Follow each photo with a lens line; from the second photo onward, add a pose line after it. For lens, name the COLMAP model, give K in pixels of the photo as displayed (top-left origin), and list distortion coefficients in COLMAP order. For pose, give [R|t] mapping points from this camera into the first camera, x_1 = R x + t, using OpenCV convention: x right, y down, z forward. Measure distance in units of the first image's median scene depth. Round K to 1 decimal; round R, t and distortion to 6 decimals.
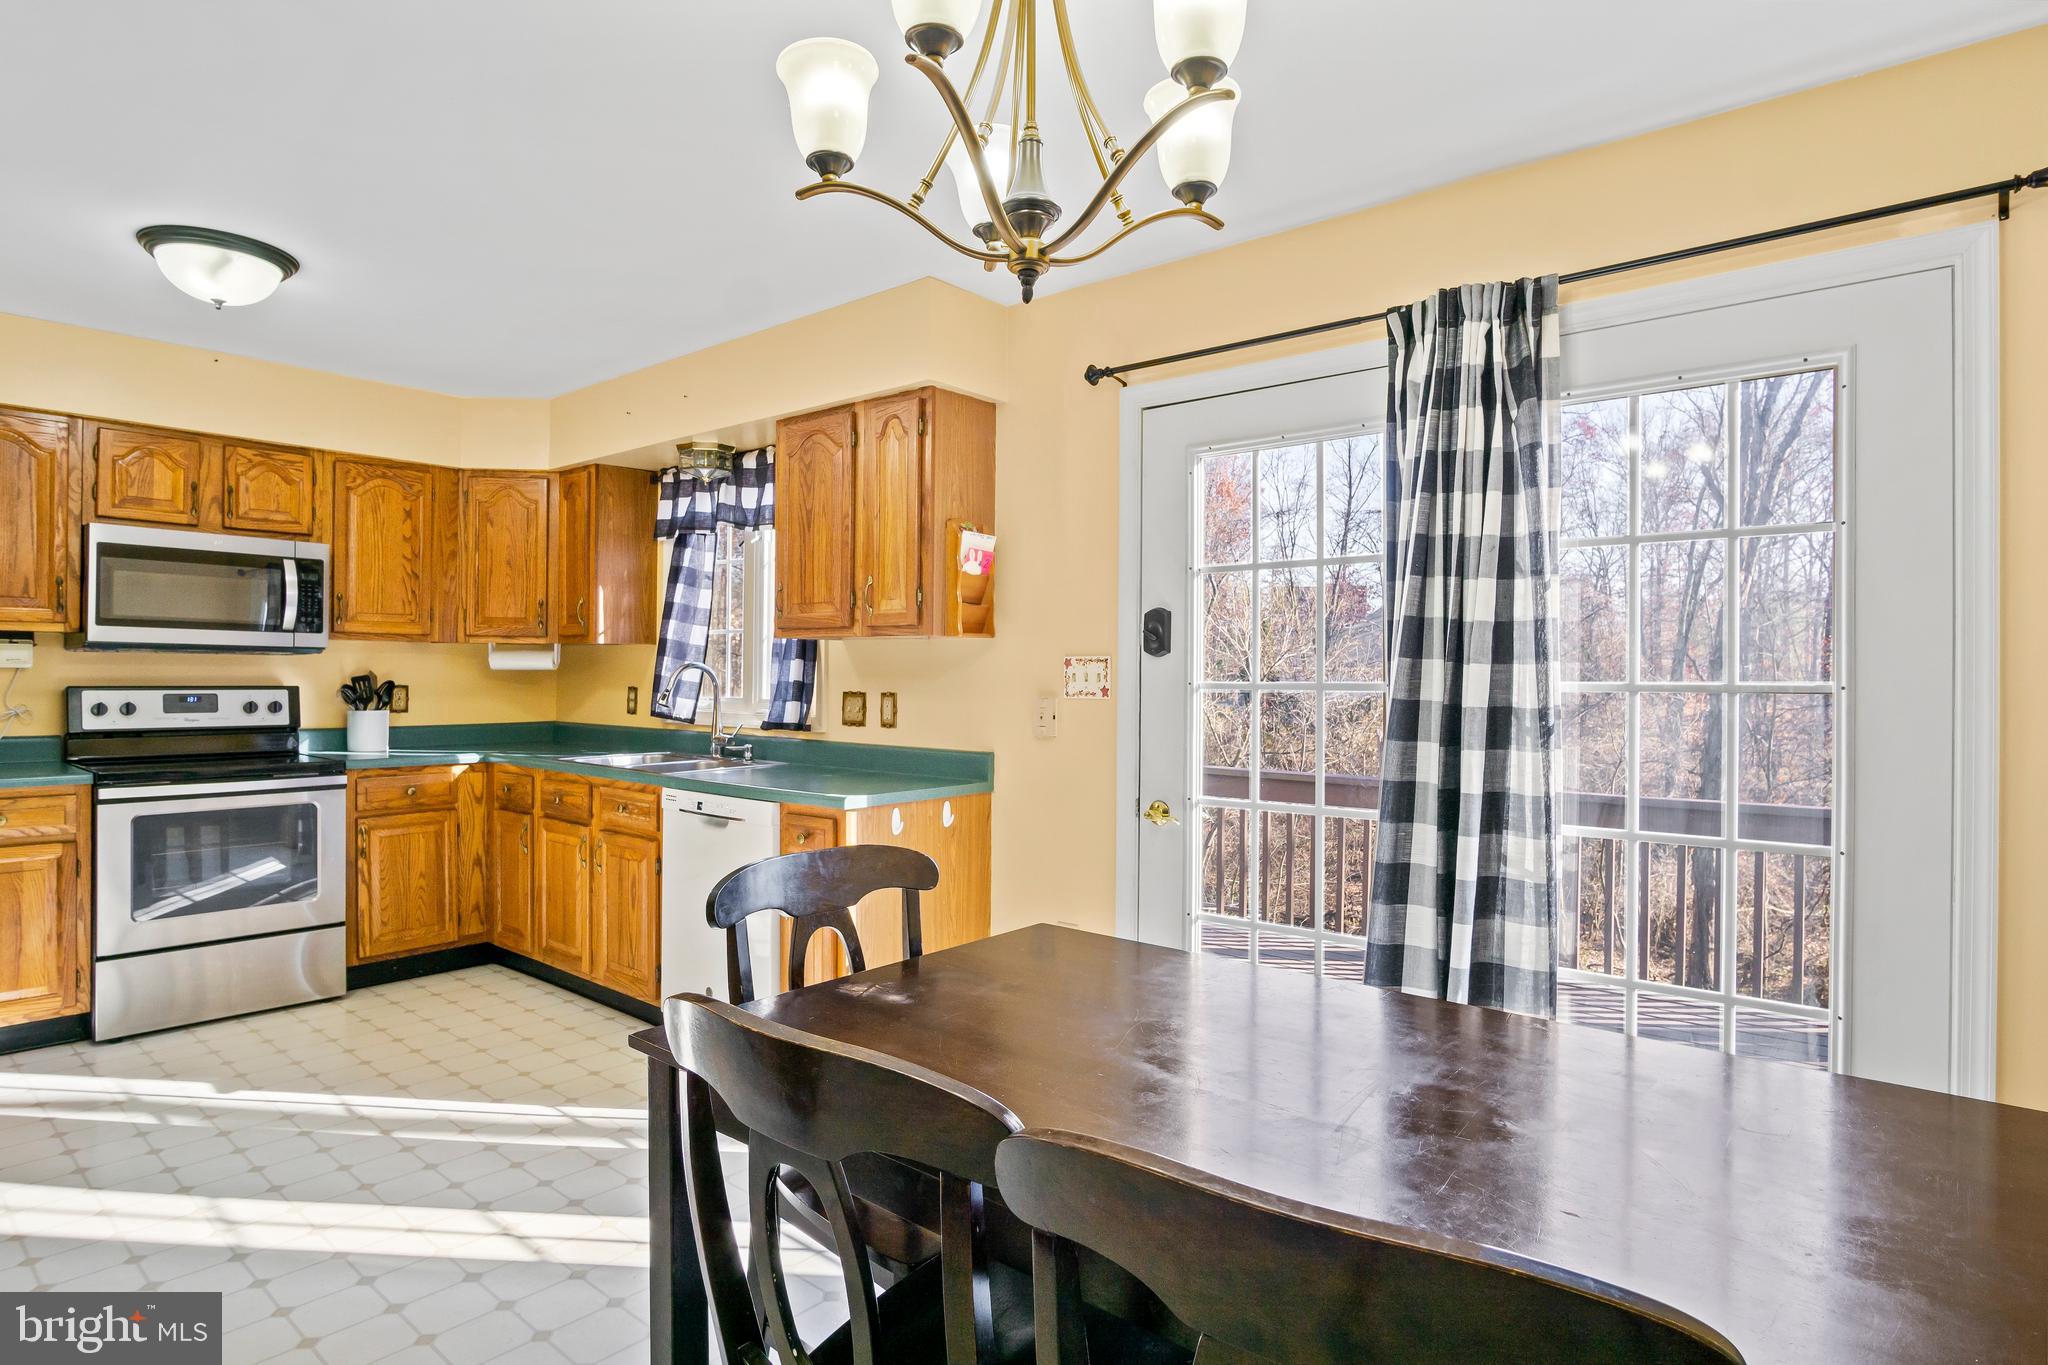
lens RADIAL K [[1104.7, 0, 1012.7], [0, 1104.7, 676.9], [0, 0, 1]] dist [-0.029928, 0.007187]
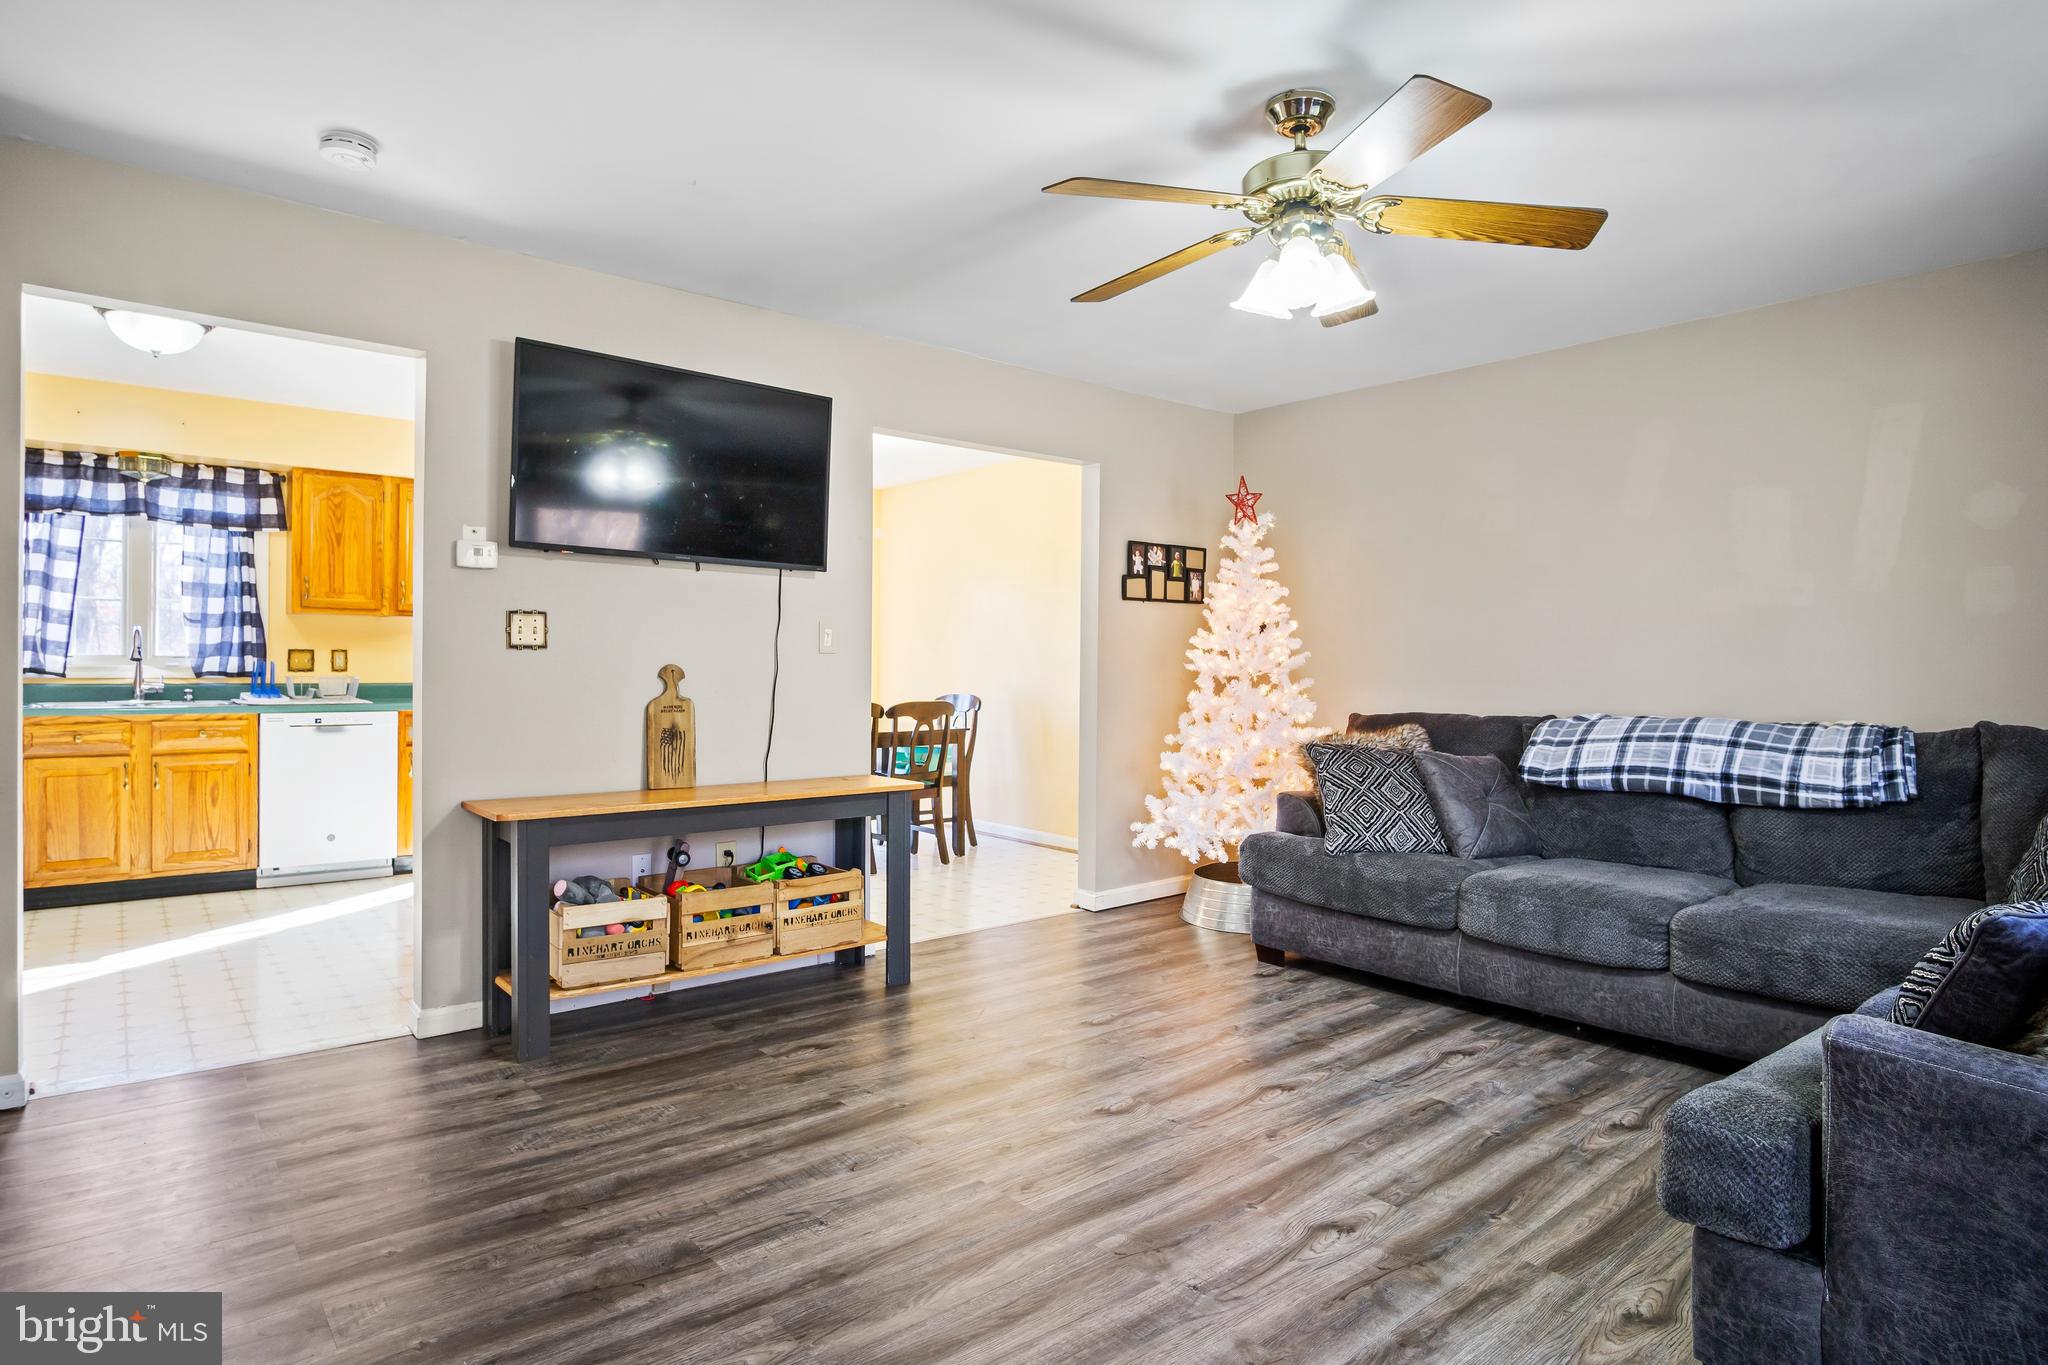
lens RADIAL K [[1104.7, 0, 1021.5], [0, 1104.7, 669.4], [0, 0, 1]] dist [-0.029928, 0.007187]
pose [[0.162177, -0.012507, 0.986682, -1.379049], [-0.005779, 0.999890, 0.013624, 0.014469], [-0.986745, -0.007911, 0.162087, -0.193381]]
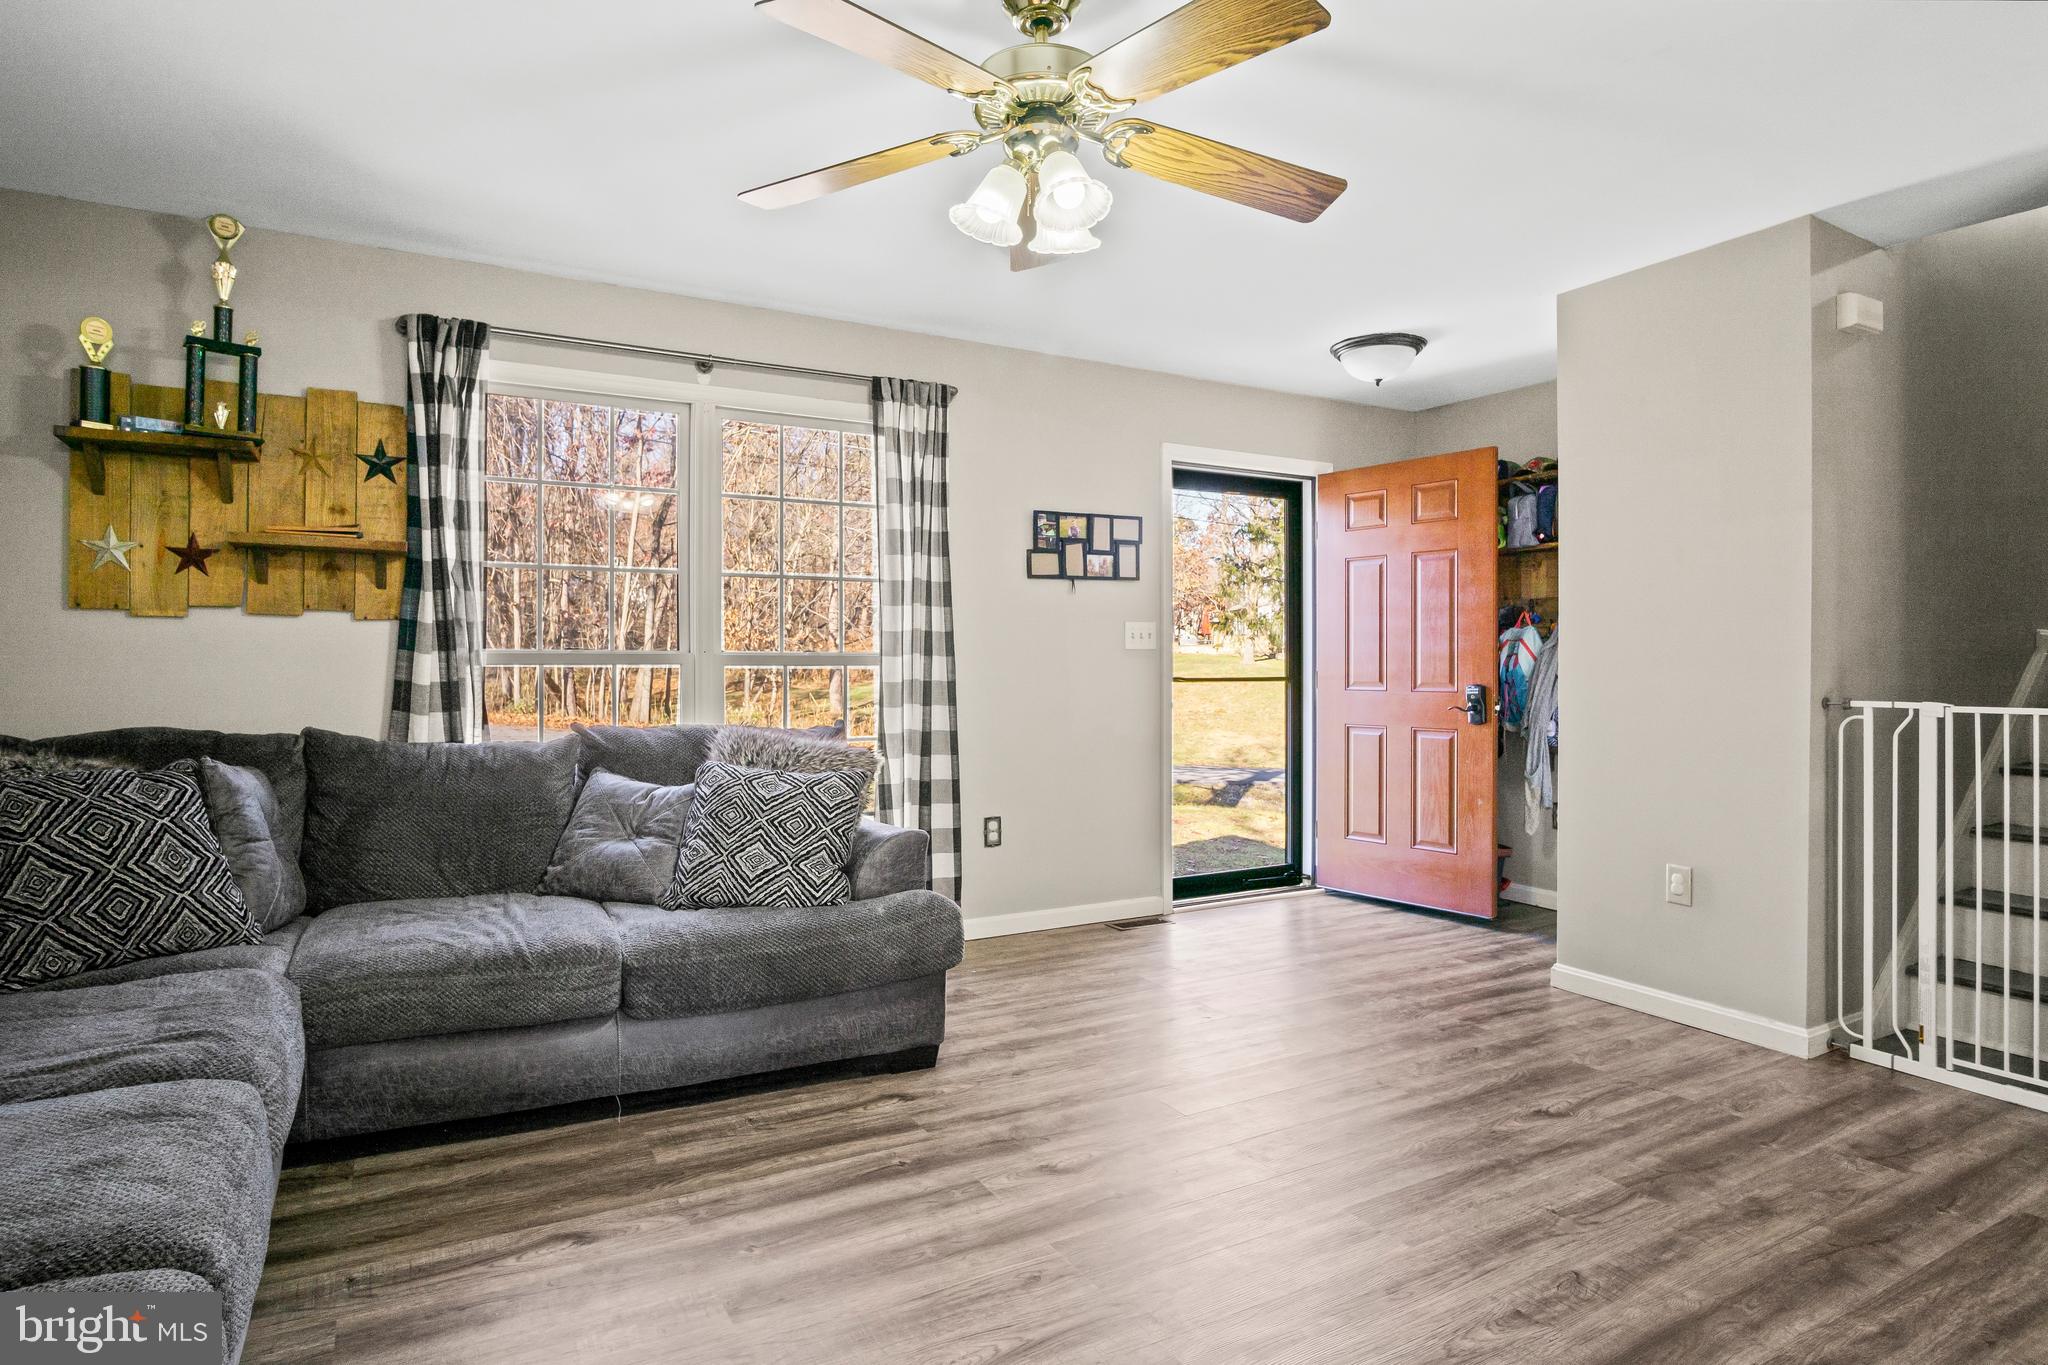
lens RADIAL K [[1104.7, 0, 1011.4], [0, 1104.7, 676.5], [0, 0, 1]] dist [-0.029928, 0.007187]
pose [[-0.349972, -0.002692, -0.936756, -0.275928], [-0.008184, 0.999966, 0.000184, 0.027921], [0.936724, 0.007731, -0.349983, -0.078374]]
